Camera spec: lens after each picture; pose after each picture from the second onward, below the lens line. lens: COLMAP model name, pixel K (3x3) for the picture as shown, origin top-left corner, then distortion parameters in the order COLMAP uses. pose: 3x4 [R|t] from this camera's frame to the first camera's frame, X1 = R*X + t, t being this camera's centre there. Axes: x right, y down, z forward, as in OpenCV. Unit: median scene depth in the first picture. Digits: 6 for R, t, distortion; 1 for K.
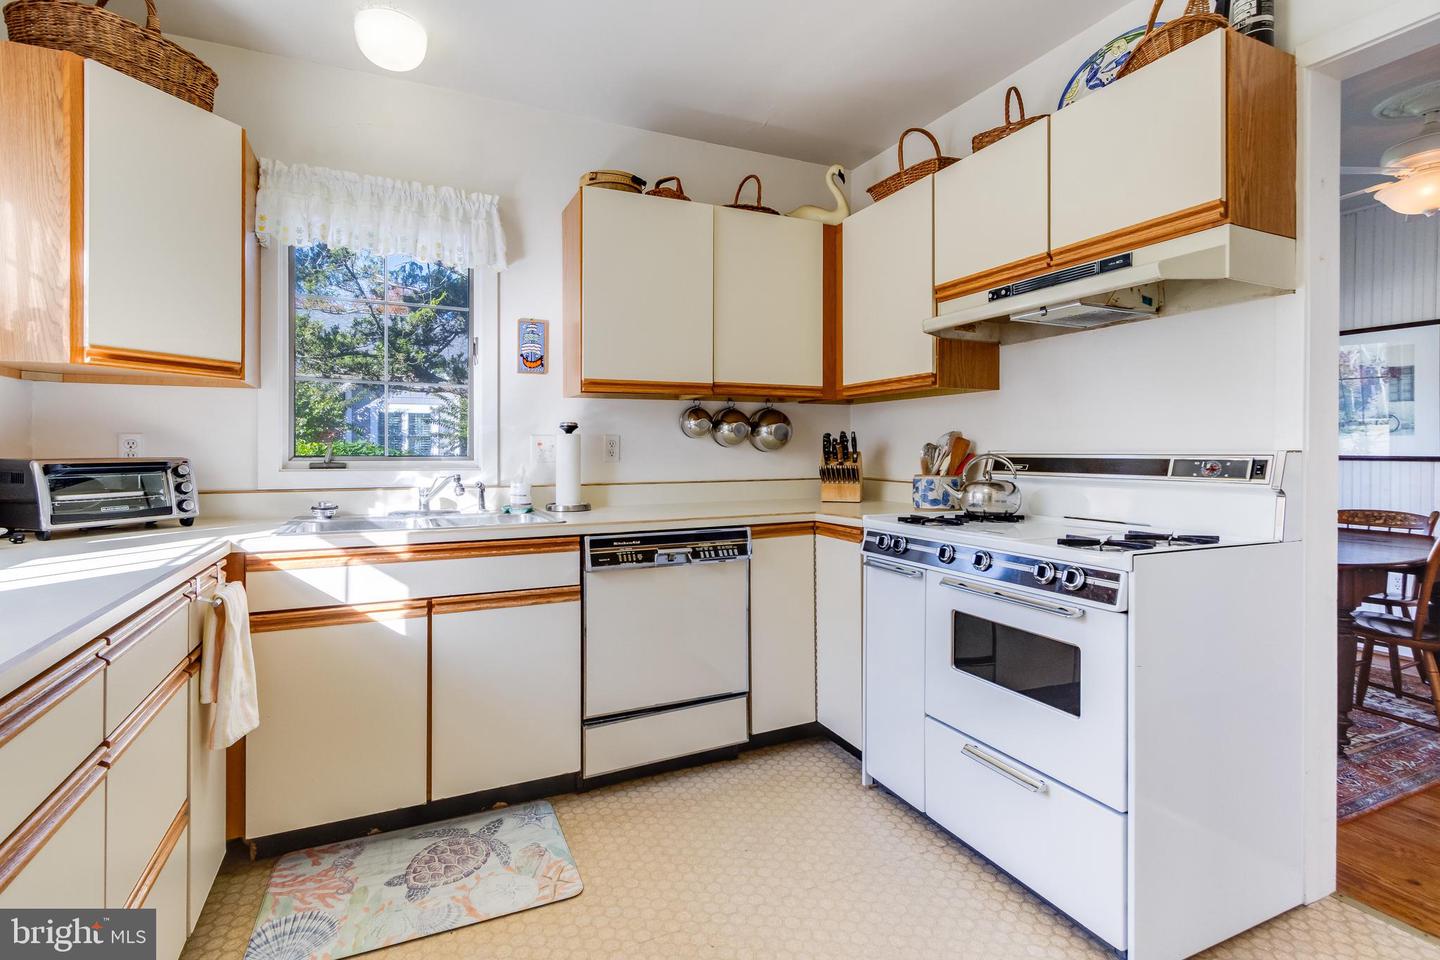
lens RADIAL K [[672.0, 0, 687.9], [0, 672.0, 455.2], [0, 0, 1]] dist [0.013067, -0.004452]
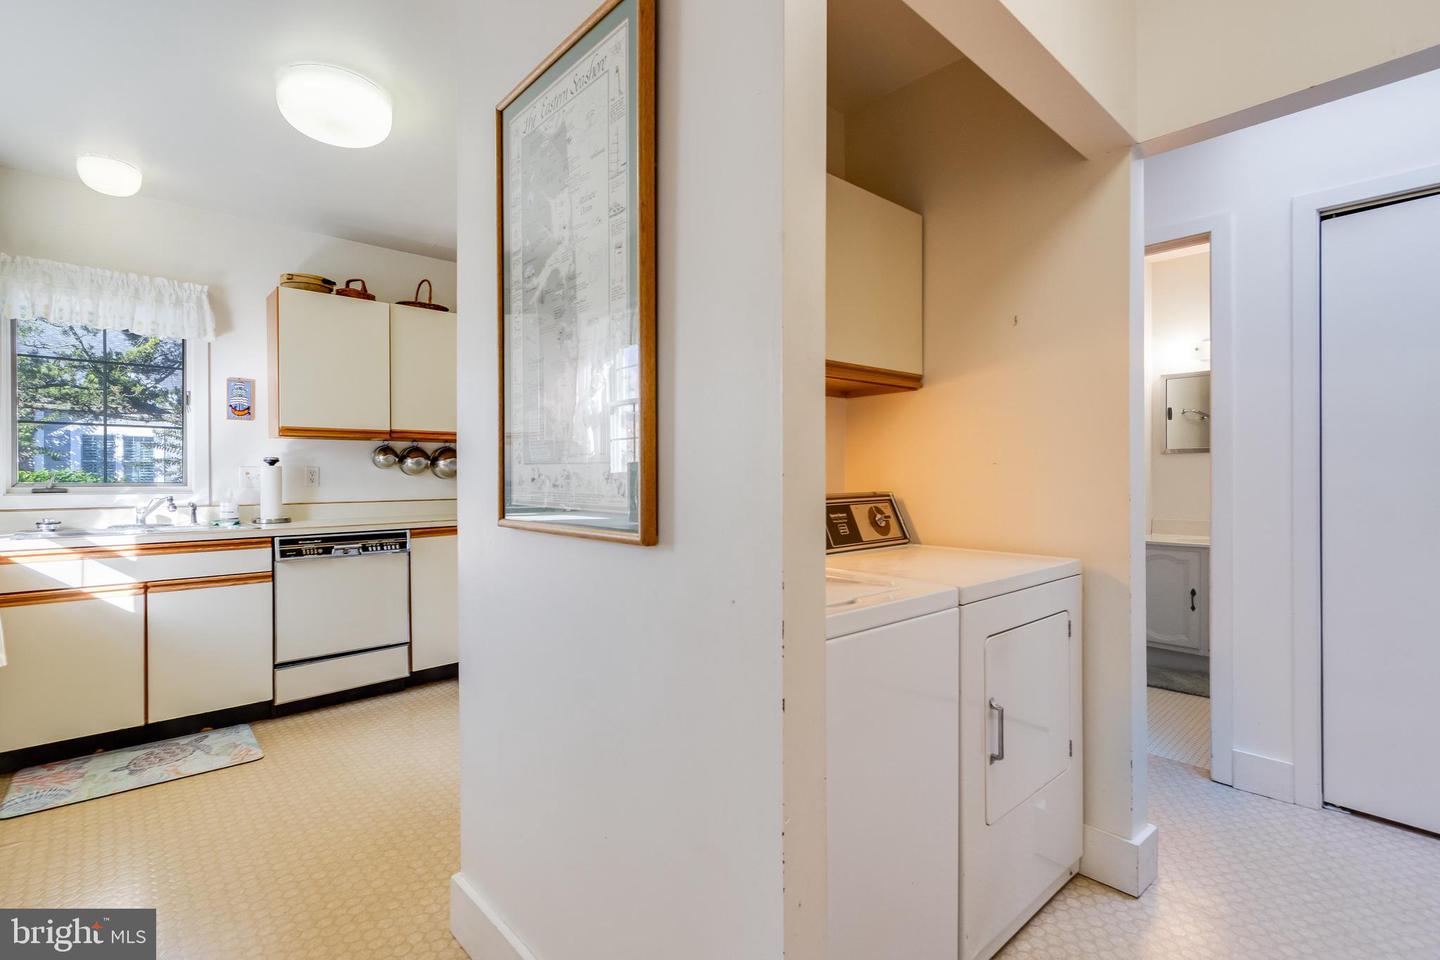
lens RADIAL K [[672.0, 0, 692.6], [0, 672.0, 483.6], [0, 0, 1]] dist [0.013067, -0.004452]
pose [[0.953401, -0.004733, 0.301669, 0.259762], [0.004139, 0.999988, 0.002607, 0.004432], [-0.301677, -0.001237, 0.953409, -0.642001]]
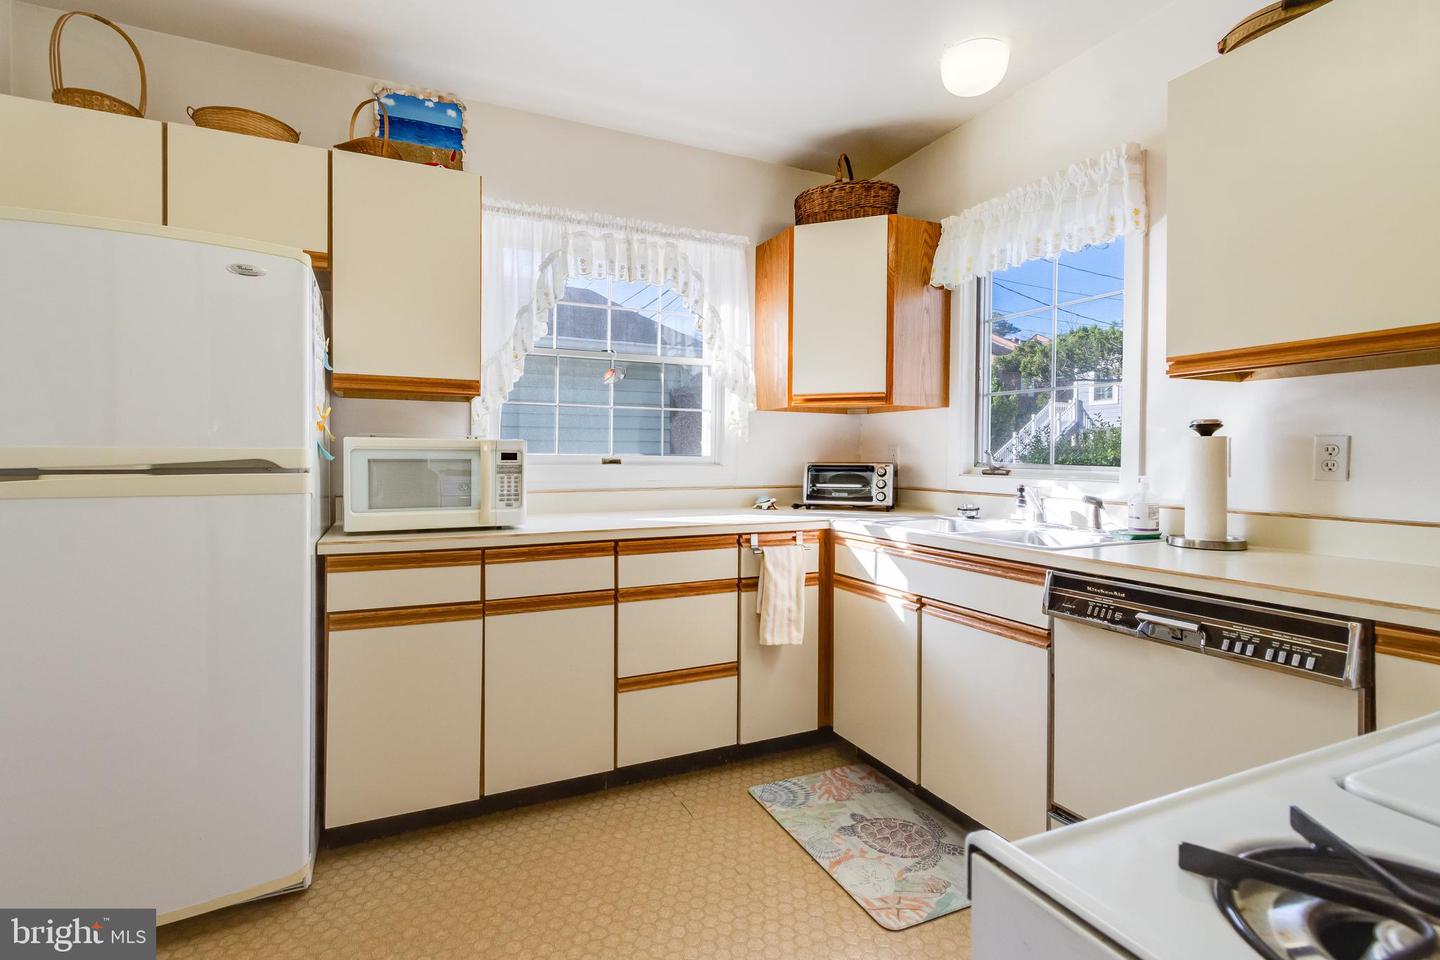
lens RADIAL K [[672.0, 0, 709.5], [0, 672.0, 464.0], [0, 0, 1]] dist [0.013067, -0.004452]
pose [[0.016281, 0.013752, -0.999773, 0.607626], [-0.012092, 0.999835, 0.013556, -0.007327], [0.999794, 0.011869, 0.016444, 0.575334]]
